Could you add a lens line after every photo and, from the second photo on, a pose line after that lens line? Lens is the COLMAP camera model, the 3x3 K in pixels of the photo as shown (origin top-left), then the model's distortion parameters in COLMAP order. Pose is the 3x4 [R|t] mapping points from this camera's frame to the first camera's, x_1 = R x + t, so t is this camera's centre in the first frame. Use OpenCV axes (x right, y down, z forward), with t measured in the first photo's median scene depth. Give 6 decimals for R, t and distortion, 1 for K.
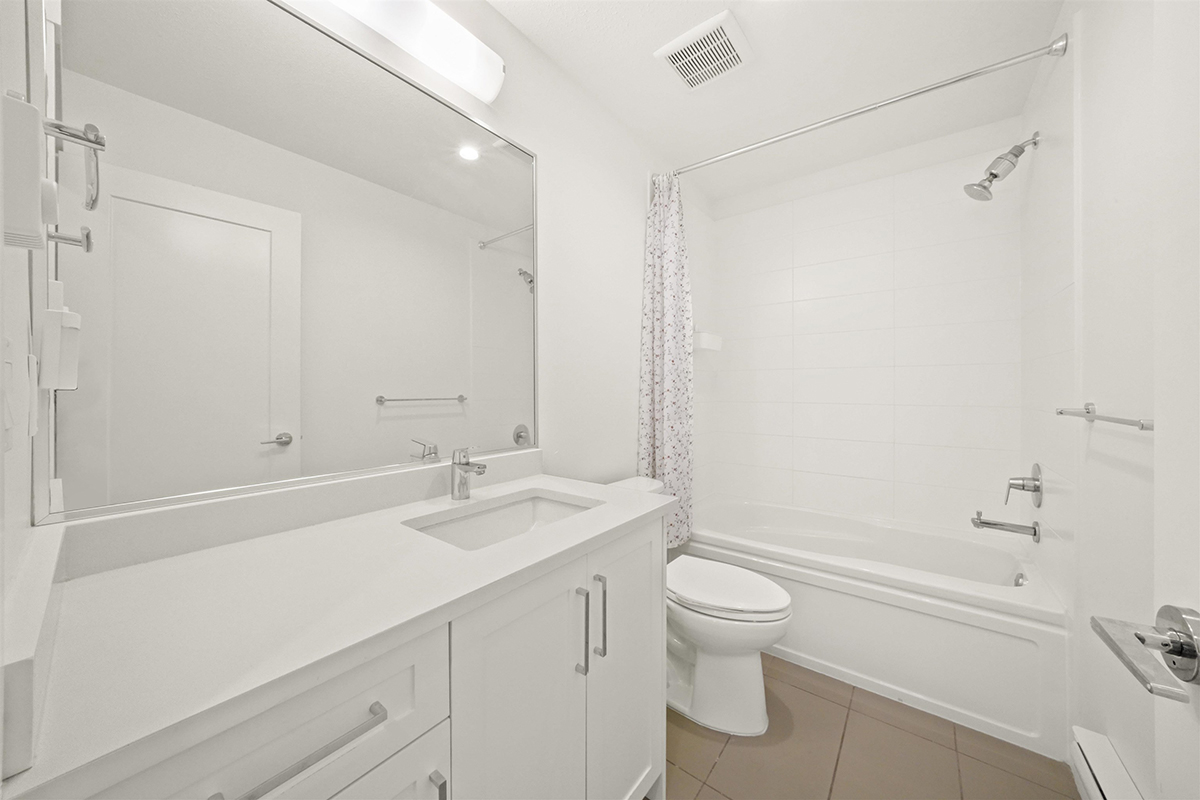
lens RADIAL K [[424.2, 0, 602.0], [0, 424.2, 391.7], [0, 0, 1]] dist [-0.016032, 0.000337]
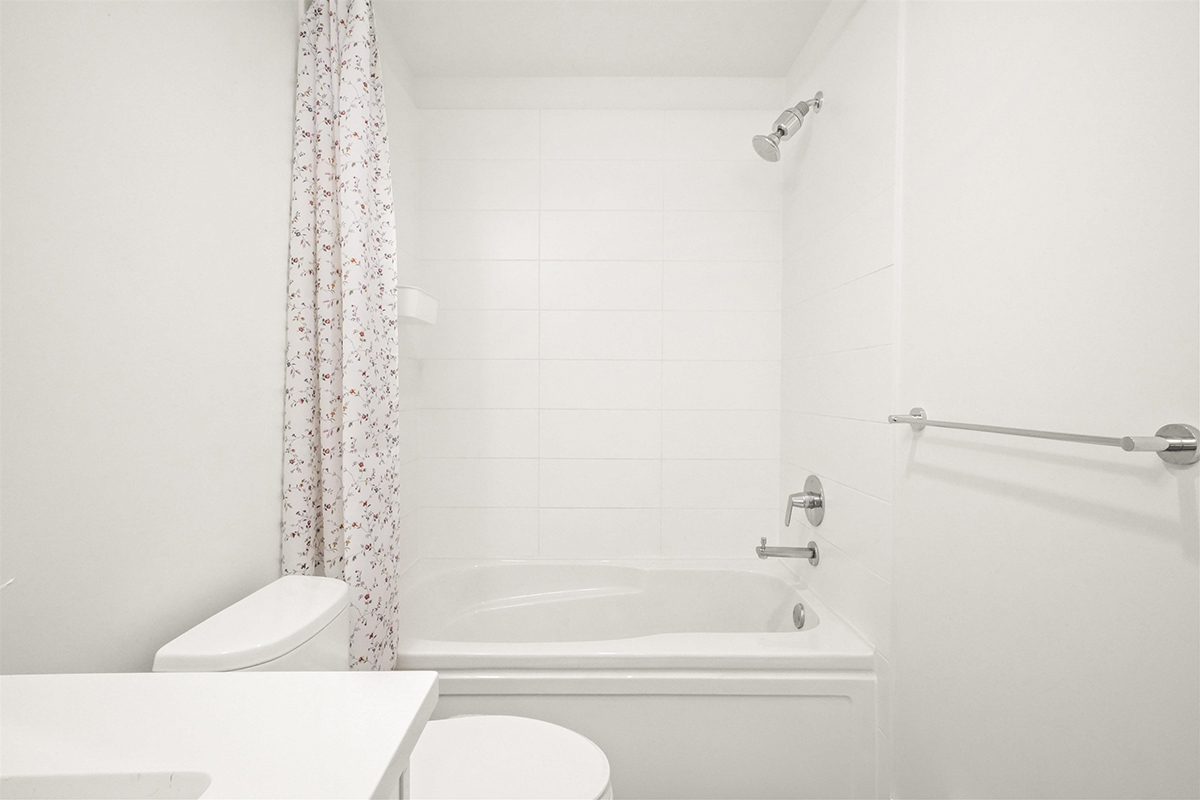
lens RADIAL K [[539.9, 0, 602.5], [0, 539.9, 396.0], [0, 0, 1]] dist [0.007789, 0.000148]
pose [[0.790705, -0.006133, 0.612166, -0.001149], [-0.000169, 0.999948, 0.010235, -0.004522], [-0.612197, -0.008197, 0.790663, 0.307089]]
